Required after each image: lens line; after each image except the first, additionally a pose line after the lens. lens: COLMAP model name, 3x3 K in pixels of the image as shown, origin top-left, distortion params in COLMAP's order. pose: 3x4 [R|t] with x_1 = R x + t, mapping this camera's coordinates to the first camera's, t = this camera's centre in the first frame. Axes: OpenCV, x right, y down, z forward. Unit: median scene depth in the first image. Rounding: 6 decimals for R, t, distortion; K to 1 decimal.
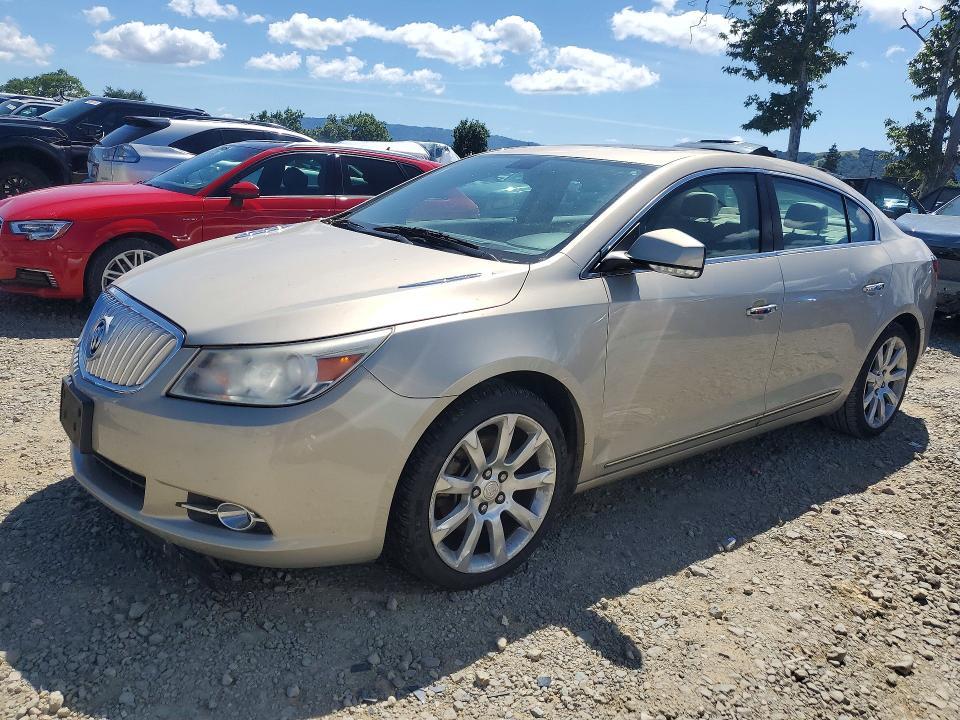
lens RADIAL K [[757.4, 0, 480.0], [0, 757.4, 360.0], [0, 0, 1]] dist [0.028863, 0.003262]
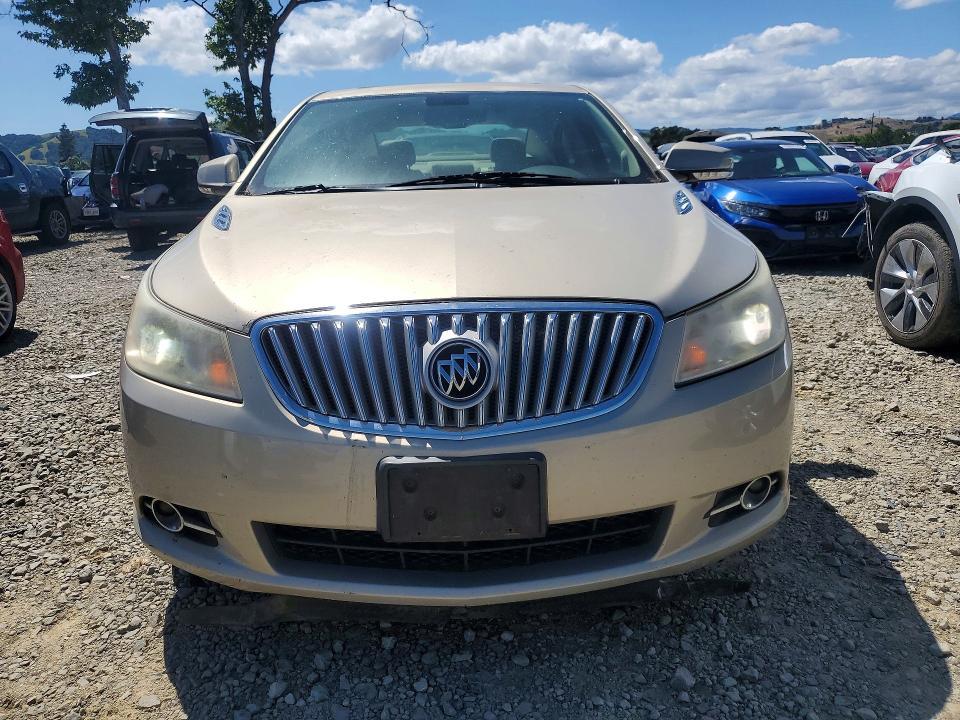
lens RADIAL K [[757.4, 0, 480.0], [0, 757.4, 360.0], [0, 0, 1]] dist [0.028863, 0.003262]
pose [[0.587376, -0.299518, 0.751850, -0.142936], [0.281911, 0.946535, 0.156835, -0.020171], [-0.758628, 0.119833, 0.640409, 0.087137]]
